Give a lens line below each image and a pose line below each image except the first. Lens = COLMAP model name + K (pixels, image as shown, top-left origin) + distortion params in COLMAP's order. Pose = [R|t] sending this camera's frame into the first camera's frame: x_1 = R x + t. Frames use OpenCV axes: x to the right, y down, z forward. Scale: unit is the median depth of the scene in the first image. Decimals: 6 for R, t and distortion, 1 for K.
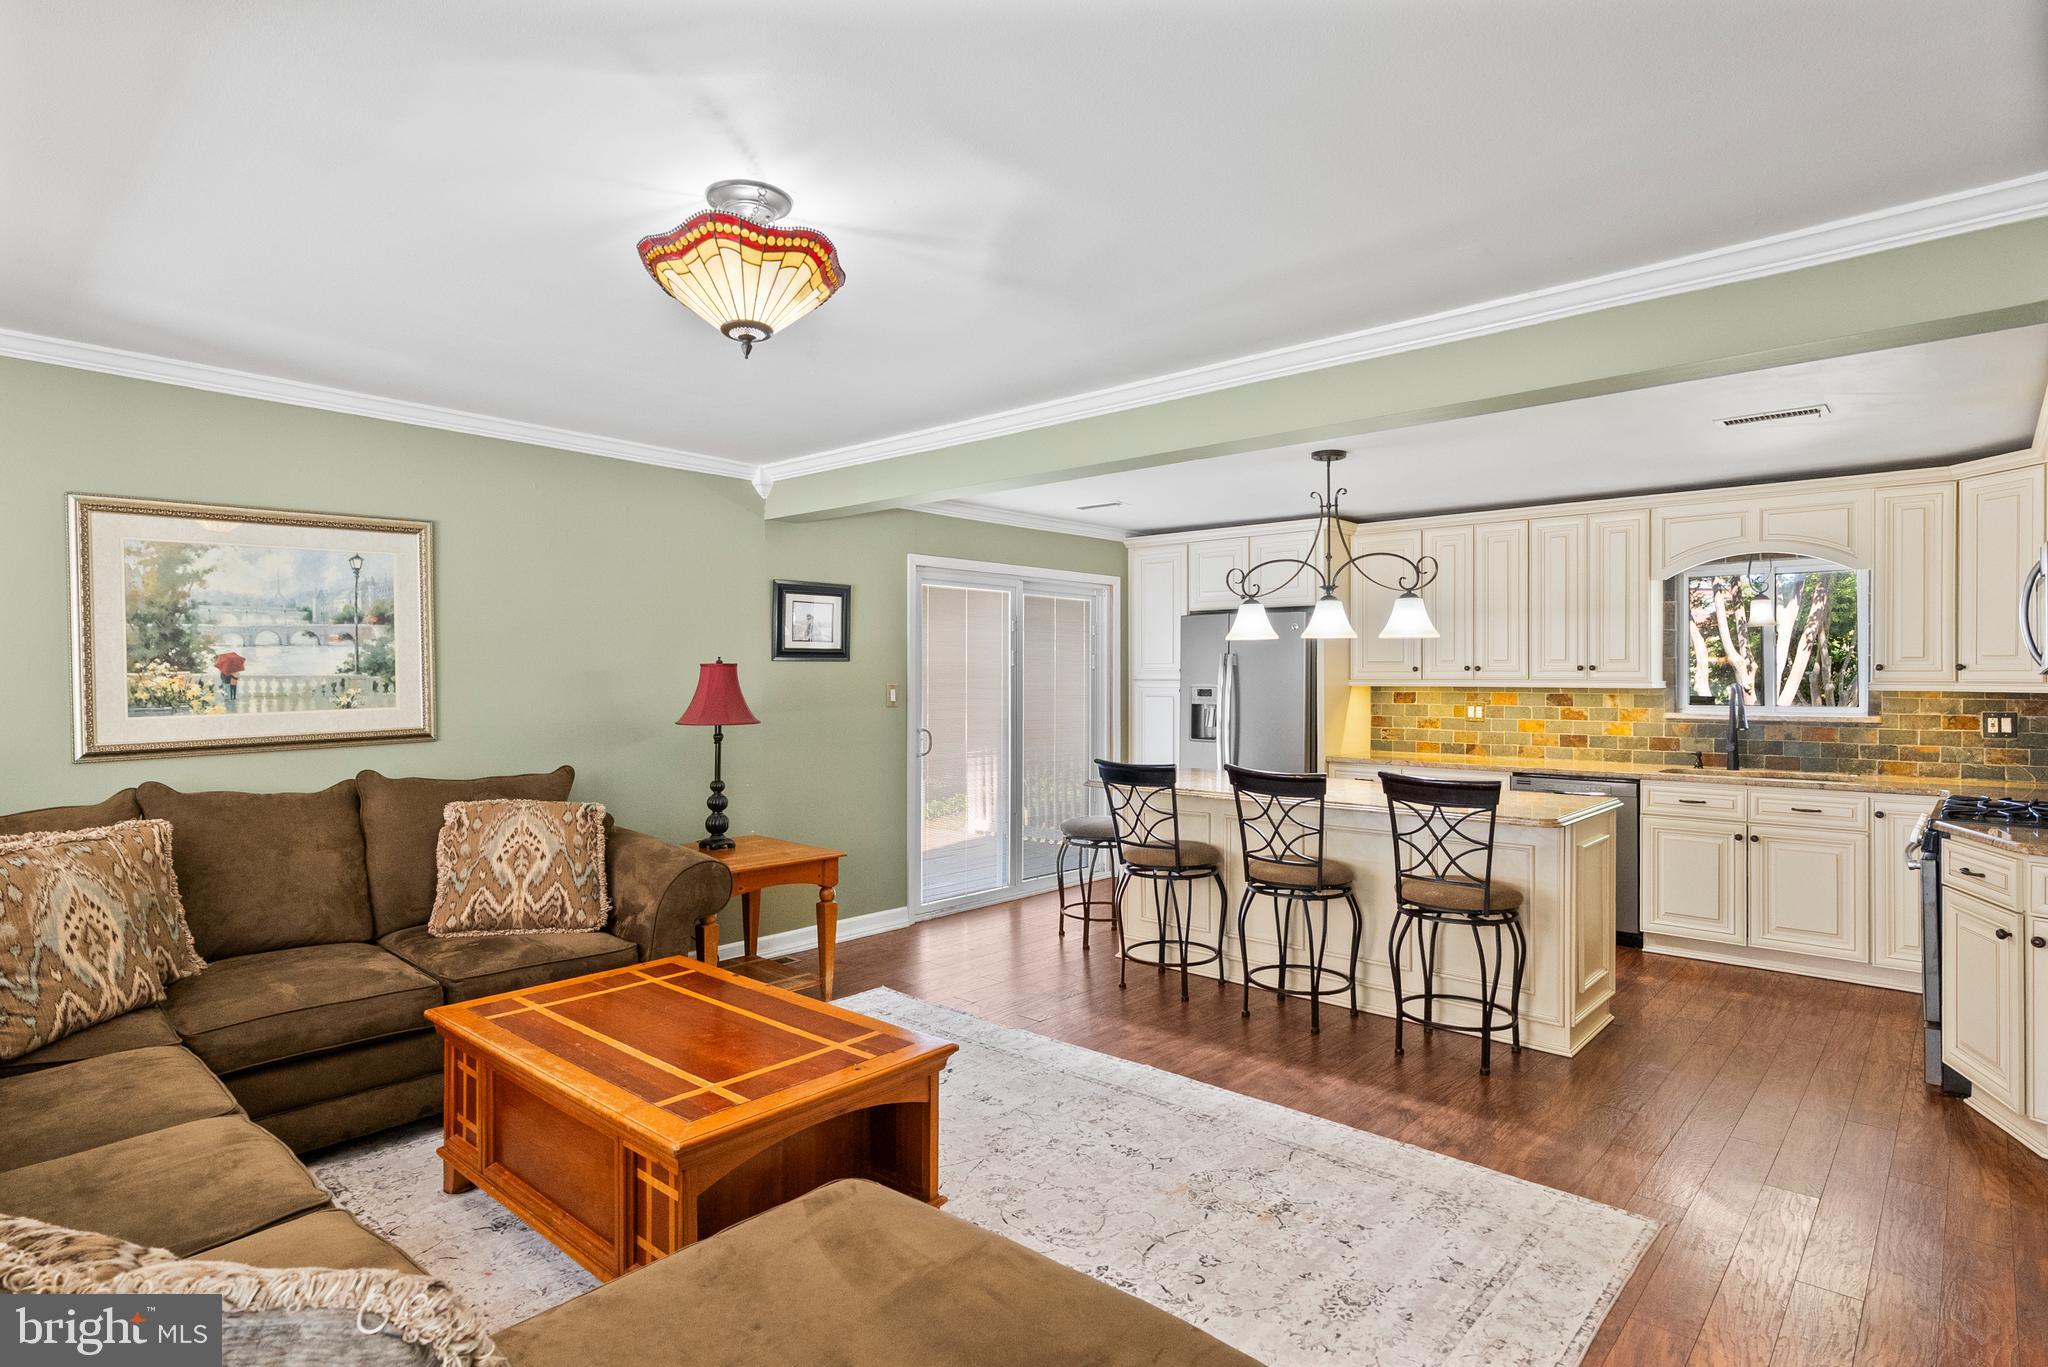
lens RADIAL K [[1059.1, 0, 1018.0], [0, 1059.1, 676.3], [0, 0, 1]] dist [-0.003290, -0.000744]
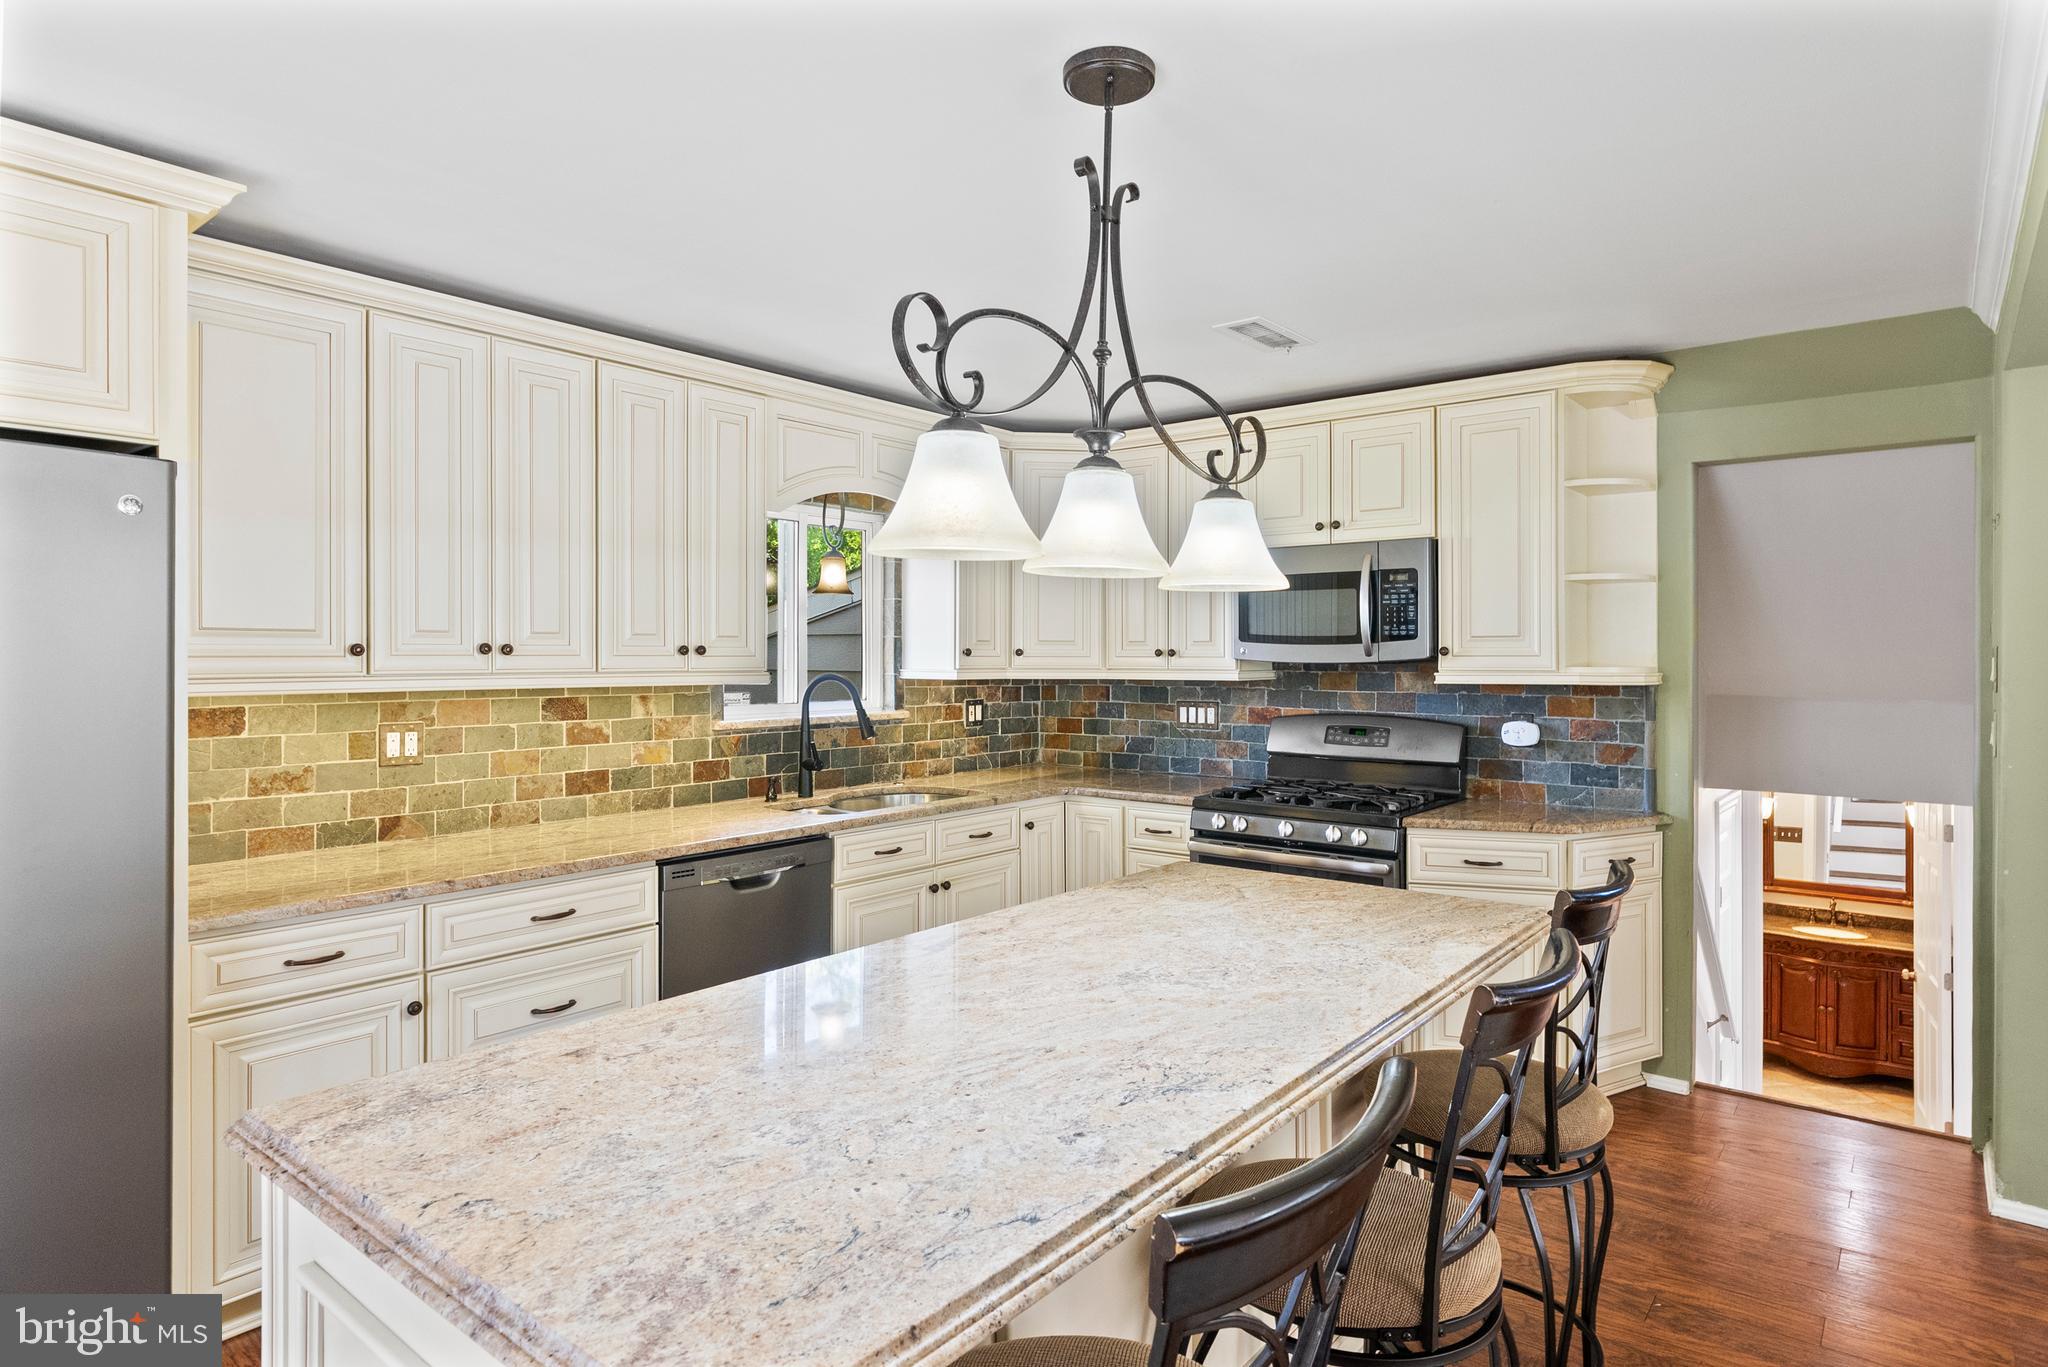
lens RADIAL K [[1131.7, 0, 1050.9], [0, 1131.7, 659.8], [0, 0, 1]] dist [0.003017, 0.000942]
pose [[-0.067459, -0.006626, 0.997700, -0.086136], [-0.002530, 0.999976, 0.006470, -0.007838], [-0.997719, -0.002088, -0.067475, 0.923772]]
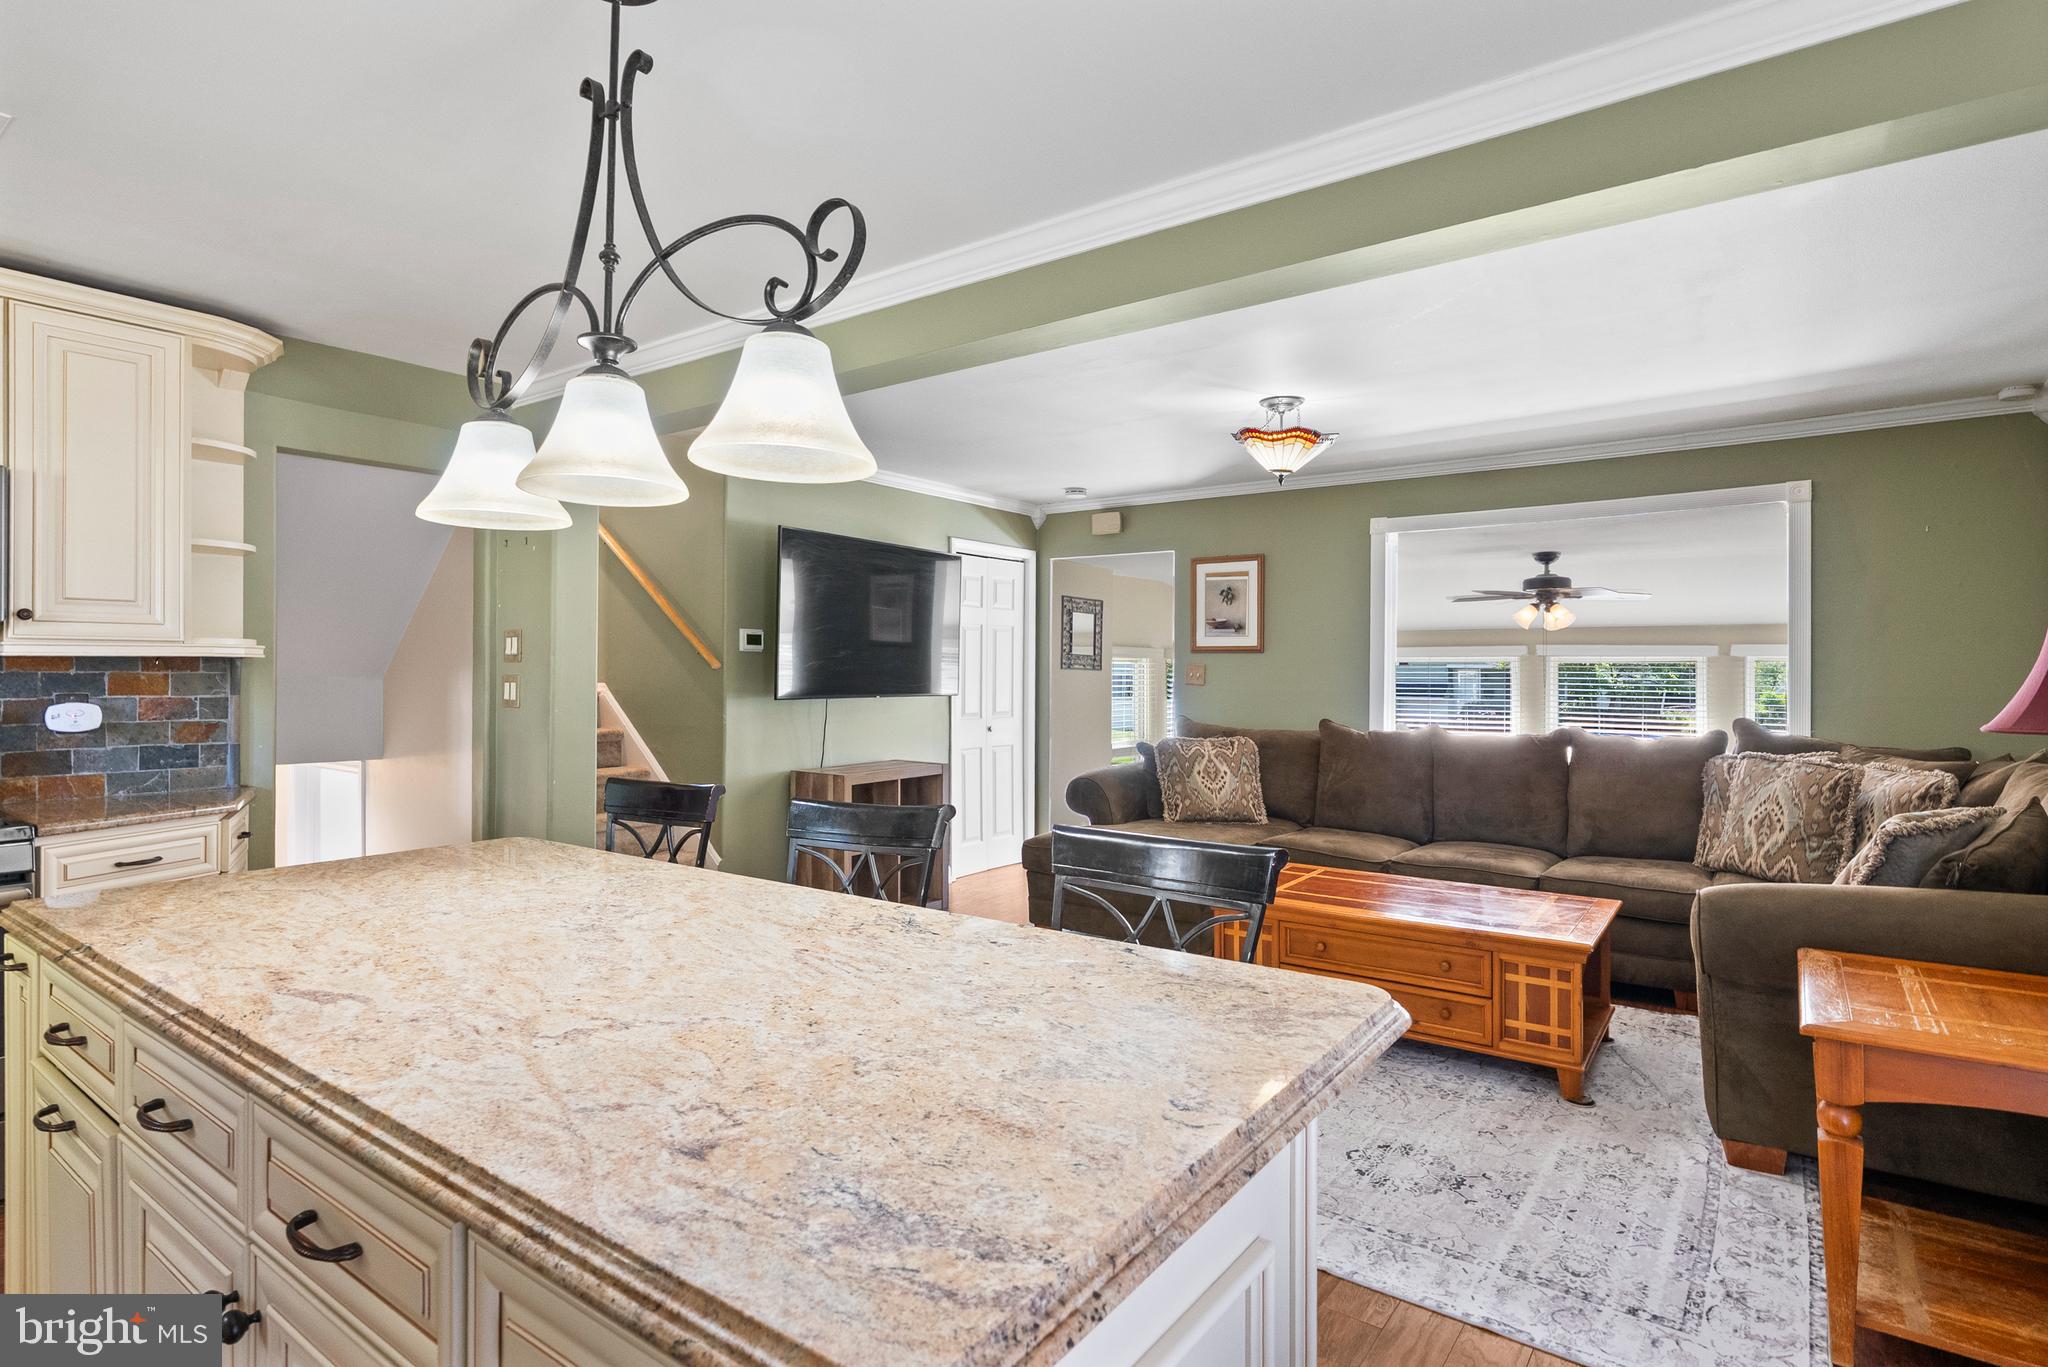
lens RADIAL K [[1045.4, 0, 1007.7], [0, 1045.4, 674.4], [0, 0, 1]] dist [-0.003771, 0.000372]
pose [[-0.995335, -0.003440, -0.096419, 0.176371], [-0.003356, 0.999994, -0.001037, 0.019862], [0.096422, -0.000708, -0.995340, 1.191849]]
